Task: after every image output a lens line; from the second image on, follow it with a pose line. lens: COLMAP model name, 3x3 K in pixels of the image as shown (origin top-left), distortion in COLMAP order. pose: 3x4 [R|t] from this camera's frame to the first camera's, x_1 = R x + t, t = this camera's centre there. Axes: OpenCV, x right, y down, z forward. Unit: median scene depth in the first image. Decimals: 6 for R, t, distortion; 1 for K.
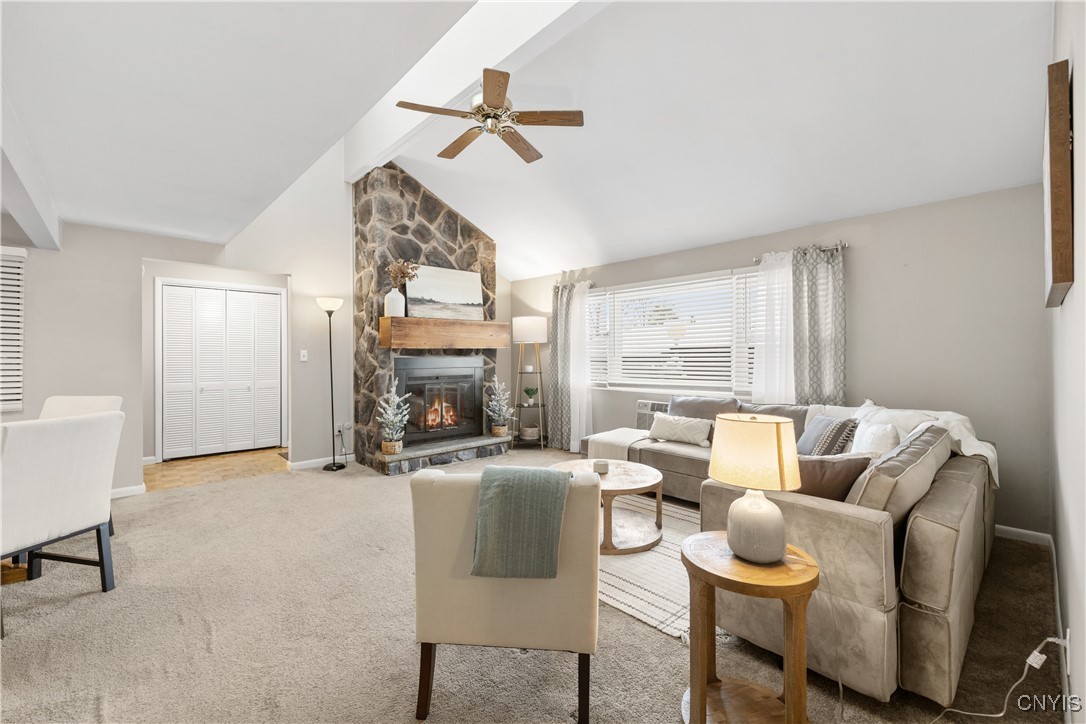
lens RADIAL K [[463.1, 0, 531.1], [0, 463.1, 350.5], [0, 0, 1]] dist [-0.001557, -0.000174]
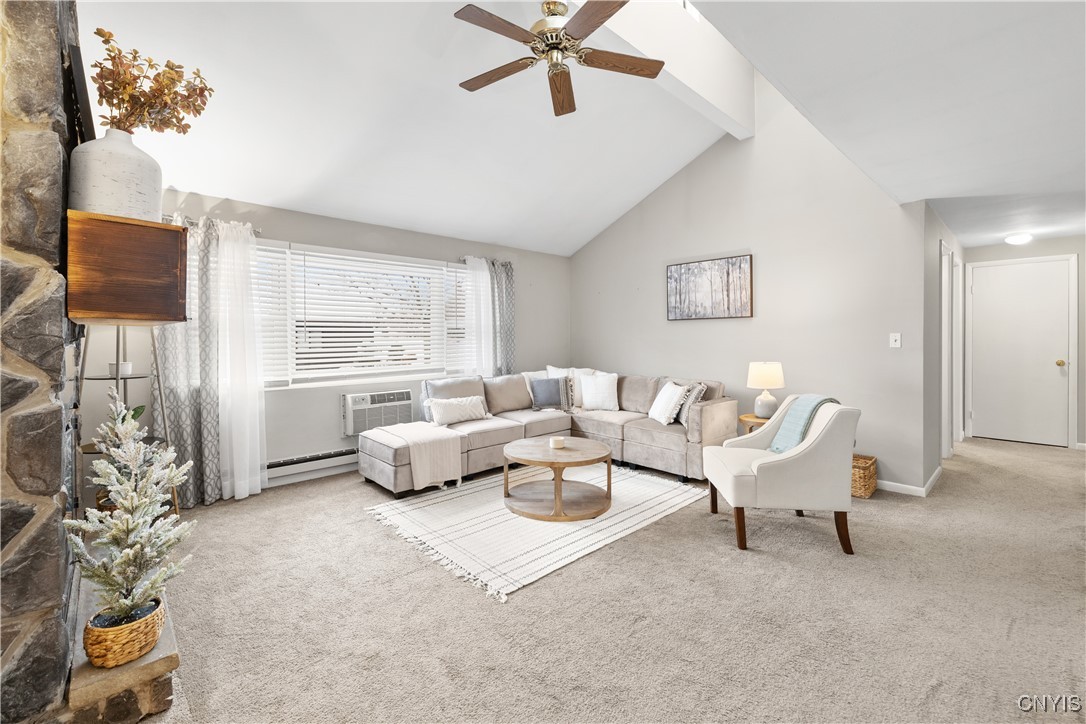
lens RADIAL K [[460.8, 0, 547.0], [0, 460.8, 335.3], [0, 0, 1]] dist [-0.000046, -0.000114]
pose [[-0.028016, -0.000066, 0.999607, -0.569784], [-0.007894, 0.999969, -0.000155, 0.000462], [-0.999576, -0.007895, -0.028015, 0.656005]]
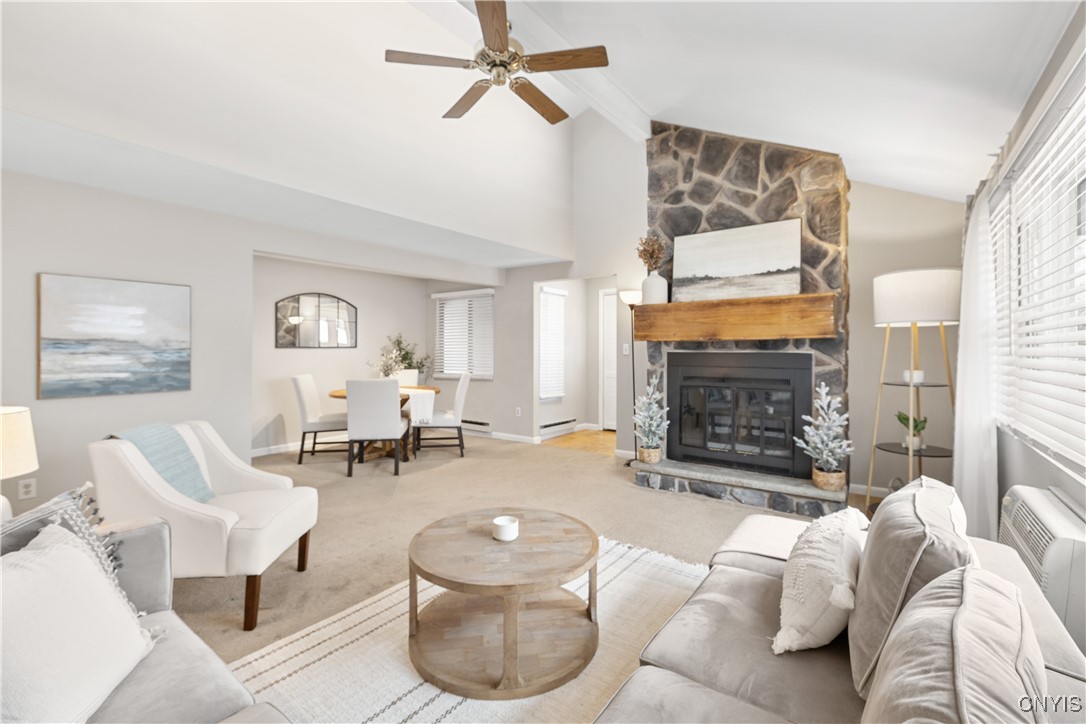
lens RADIAL K [[463.1, 0, 531.1], [0, 463.1, 350.5], [0, 0, 1]] dist [-0.001557, -0.000174]
pose [[0.182053, 0.003110, -0.983284, 0.473374], [0.004611, 0.999981, 0.004016, 0.007578], [0.983278, -0.005265, 0.182035, 0.571600]]
